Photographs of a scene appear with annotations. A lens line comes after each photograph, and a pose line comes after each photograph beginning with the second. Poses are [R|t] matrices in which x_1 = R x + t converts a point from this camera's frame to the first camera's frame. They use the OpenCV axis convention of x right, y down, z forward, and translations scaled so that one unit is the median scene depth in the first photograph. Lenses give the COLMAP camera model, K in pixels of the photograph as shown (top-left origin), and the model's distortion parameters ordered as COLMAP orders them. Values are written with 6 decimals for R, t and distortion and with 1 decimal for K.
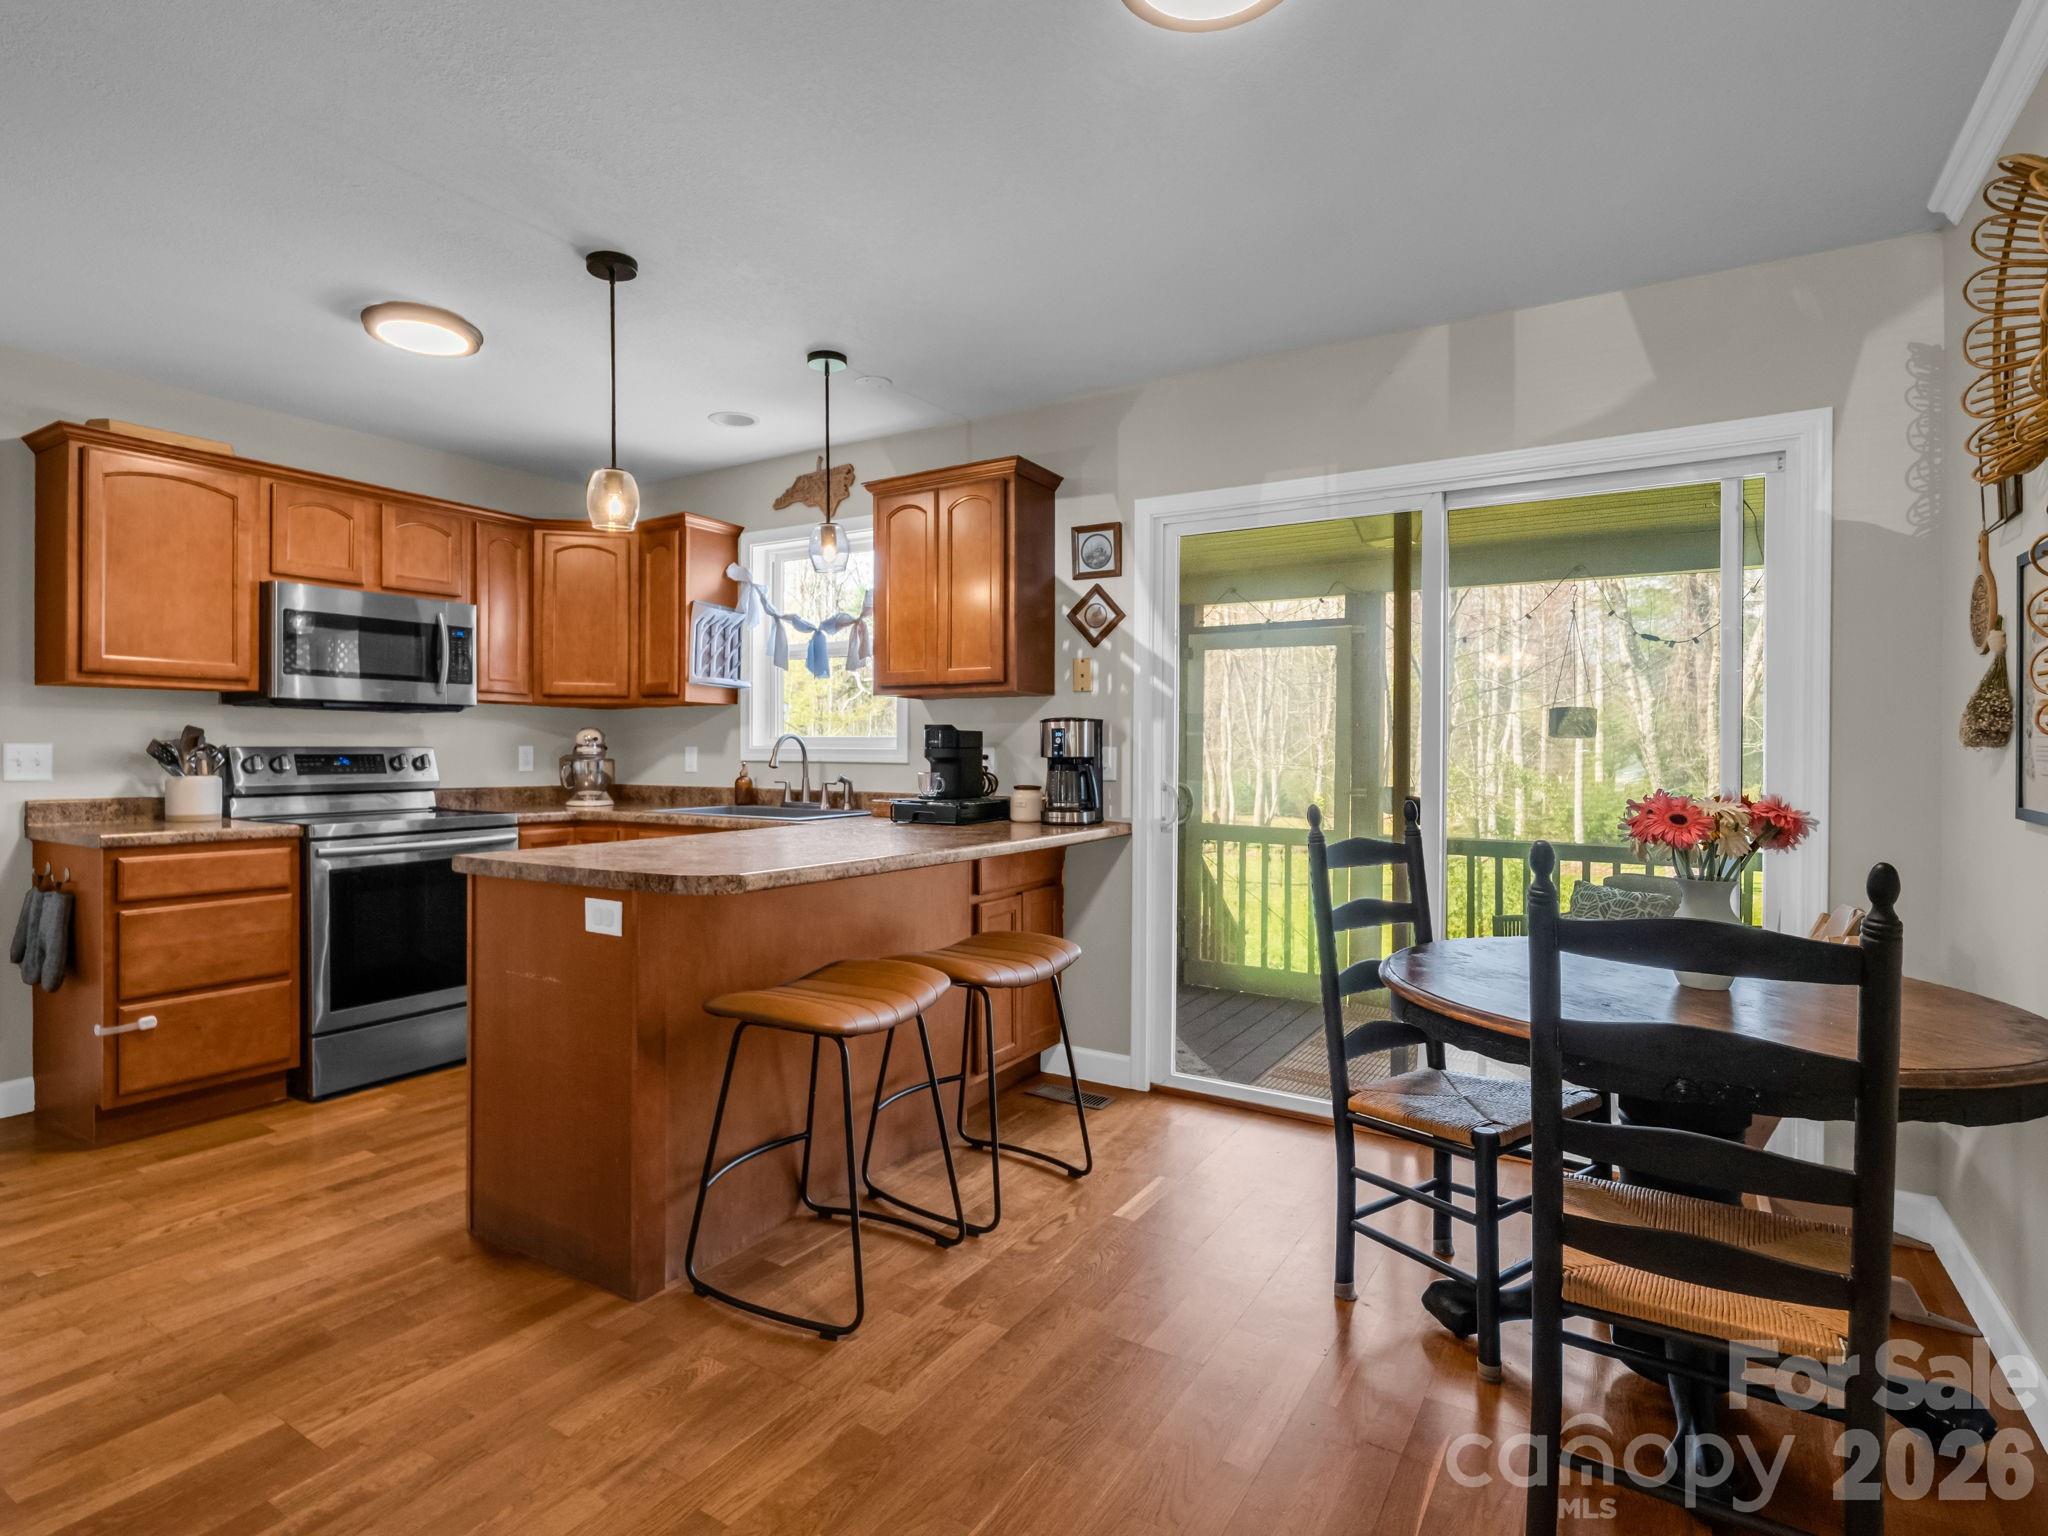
lens RADIAL K [[1036.0, 0, 989.5], [0, 1036.0, 758.8], [0, 0, 1]] dist [-0.001008, -0.009616]
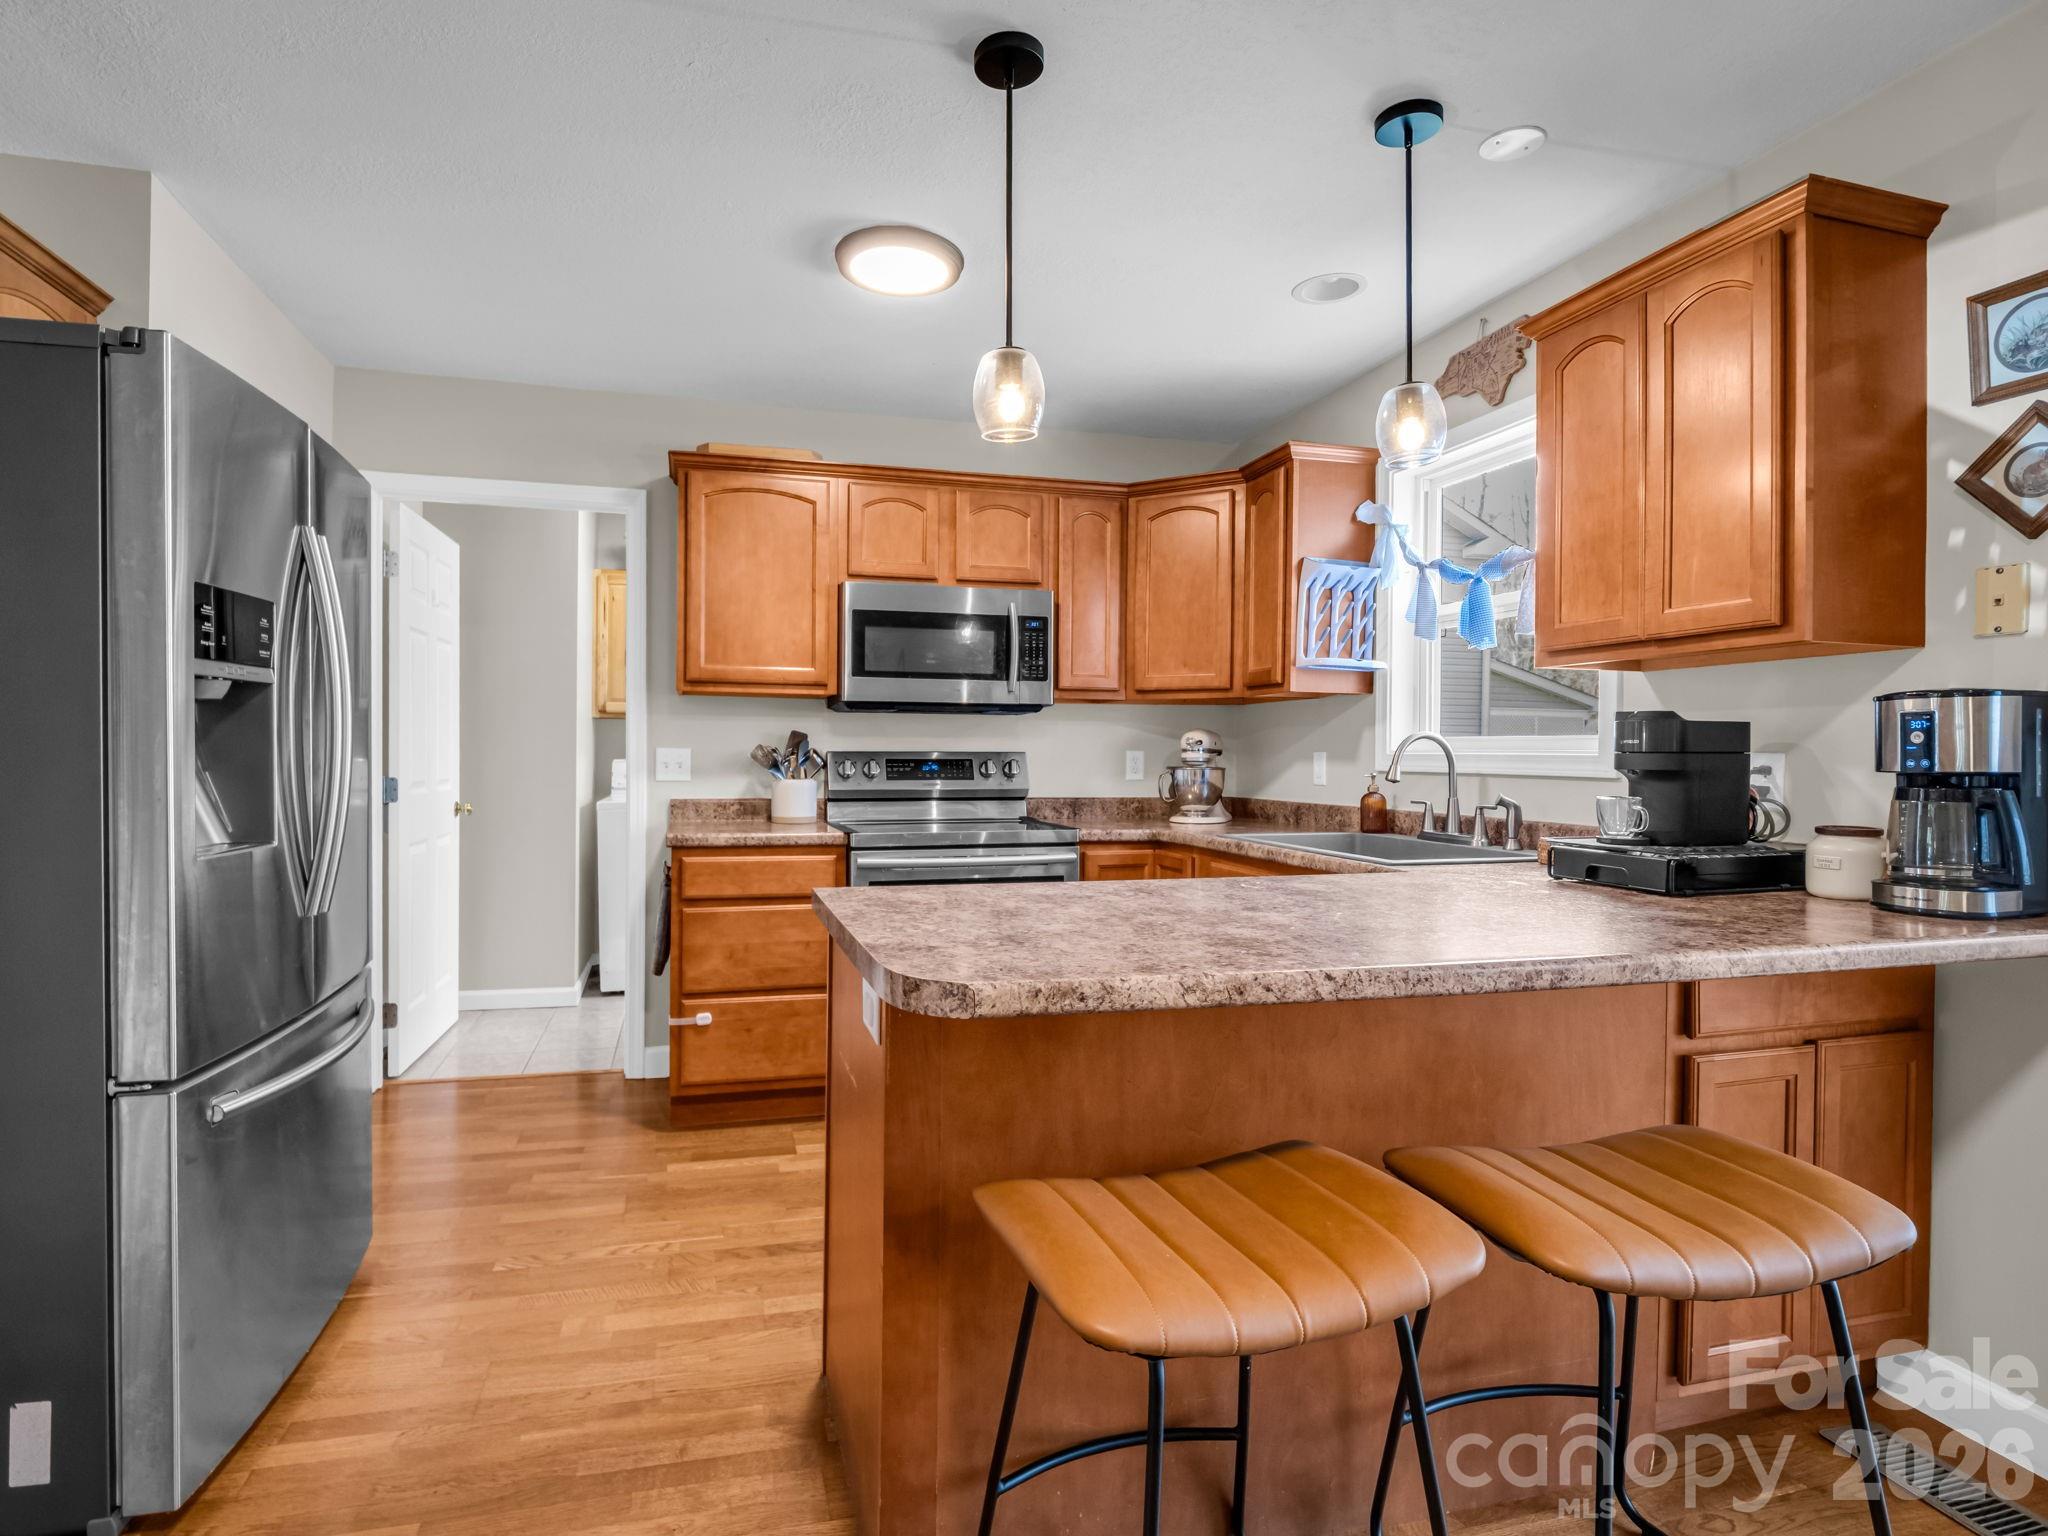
lens RADIAL K [[1036.0, 0, 991.3], [0, 1036.0, 764.3], [0, 0, 1]] dist [-0.001008, -0.009616]
pose [[0.728477, 0.008064, -0.685023, 0.077453], [-0.009132, 0.999956, 0.002060, -0.002245], [0.685009, 0.004755, 0.728519, 0.350038]]
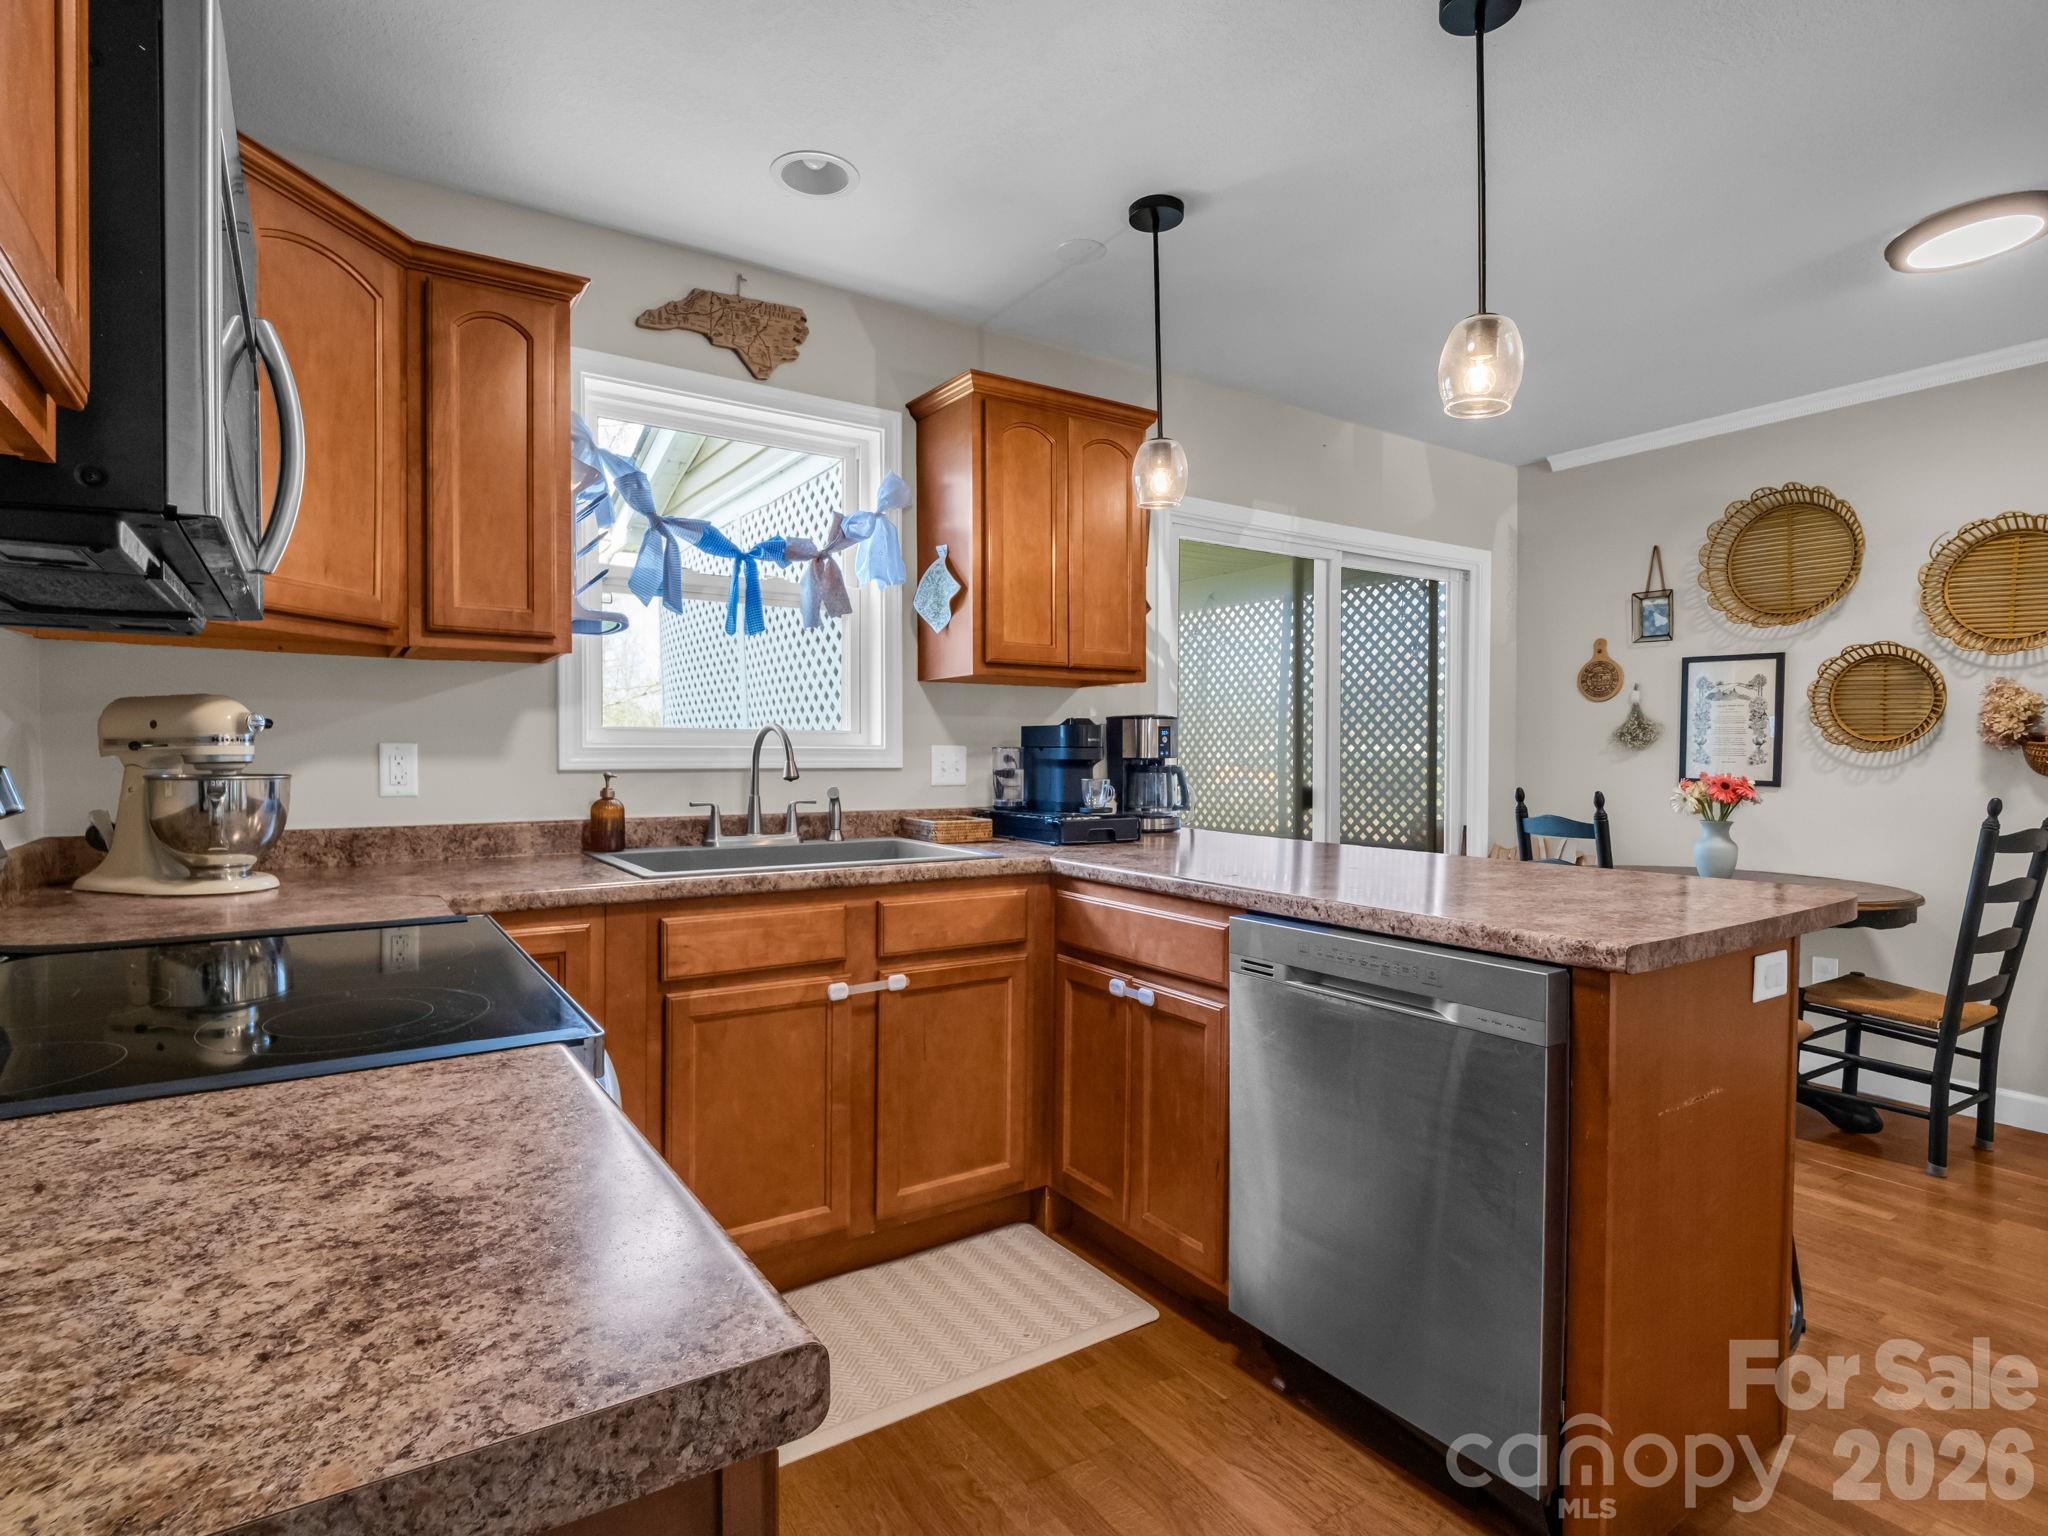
lens RADIAL K [[1036.0, 0, 1016.2], [0, 1036.0, 768.2], [0, 0, 1]] dist [-0.001008, -0.009616]
pose [[0.426858, -0.016779, 0.904163, -0.772506], [0.005460, 0.999857, 0.015977, -0.007840], [-0.904302, -0.001884, 0.426889, 0.692676]]
